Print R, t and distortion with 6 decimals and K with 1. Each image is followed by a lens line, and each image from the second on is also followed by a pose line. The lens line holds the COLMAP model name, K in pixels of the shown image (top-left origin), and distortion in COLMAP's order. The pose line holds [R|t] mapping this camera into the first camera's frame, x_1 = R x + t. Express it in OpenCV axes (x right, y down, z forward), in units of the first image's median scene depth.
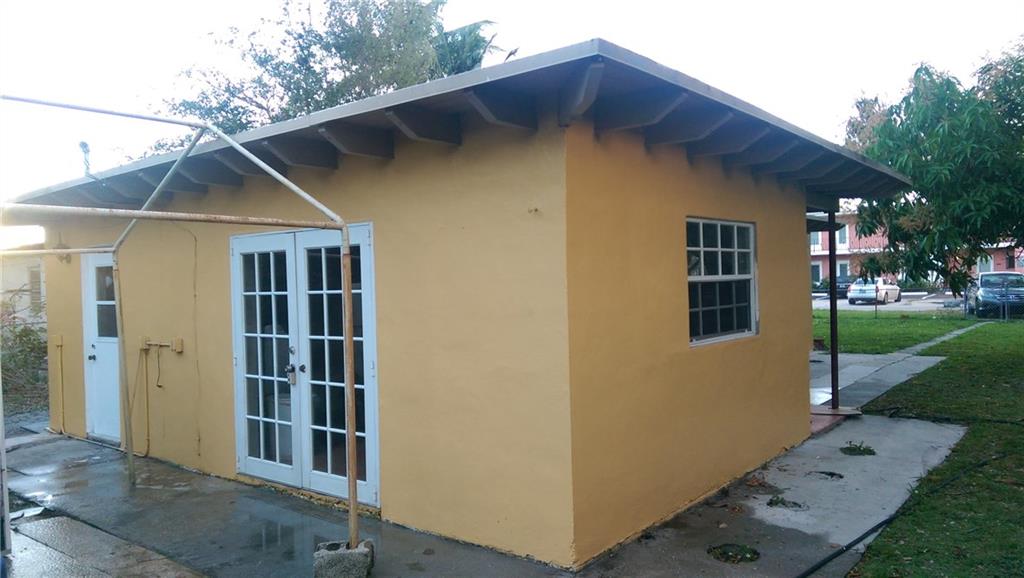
lens RADIAL K [[729.0, 0, 513.8], [0, 729.0, 283.9], [0, 0, 1]] dist [0.101984, -0.157155]
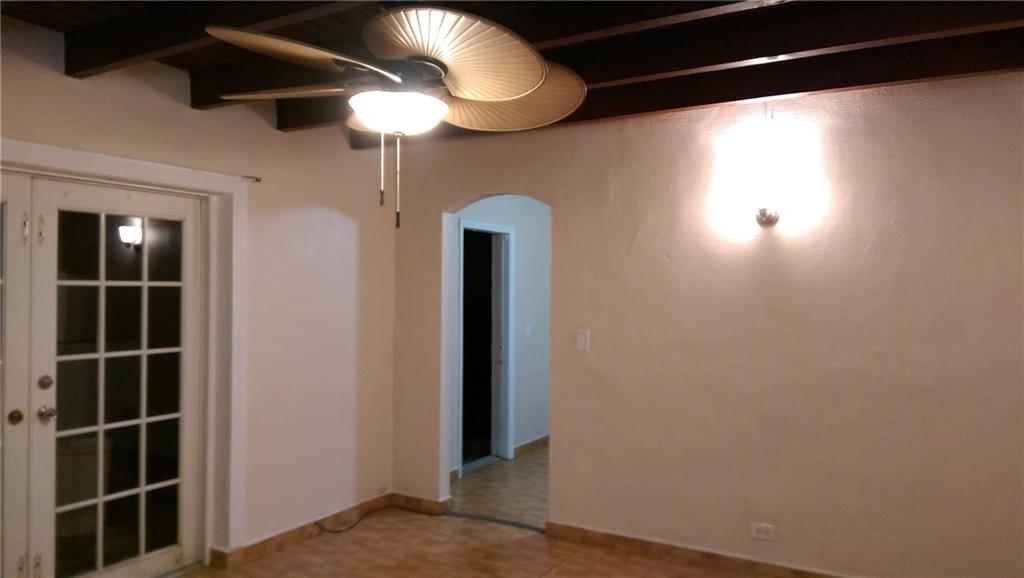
lens RADIAL K [[729.0, 0, 513.8], [0, 729.0, 283.9], [0, 0, 1]] dist [0.101984, -0.157155]
pose [[-0.149191, 0.035315, 0.988178, -0.940885], [0.003592, 0.999375, -0.035173, 0.034201], [-0.988802, -0.001698, -0.149225, 0.737060]]
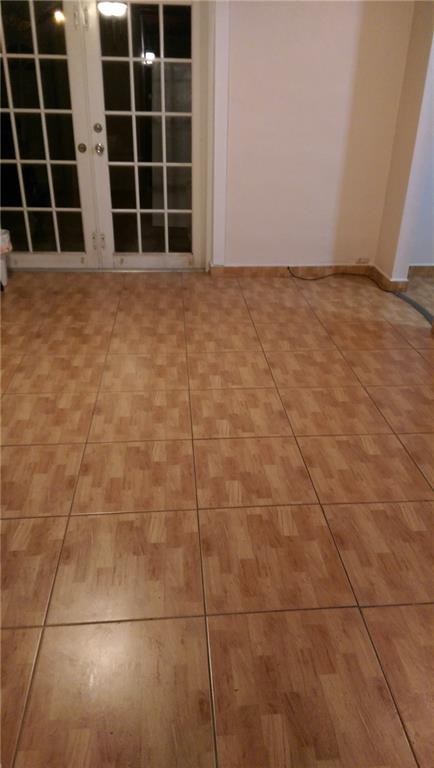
lens RADIAL K [[546.8, 0, 220.4], [0, 546.8, 384.8], [0, 0, 1]] dist [0.101984, -0.157155]
pose [[0.725000, -0.283358, 0.627761, -0.736390], [-0.037815, 0.893699, 0.447070, 0.060037], [-0.687711, -0.347864, 0.637216, 0.317816]]
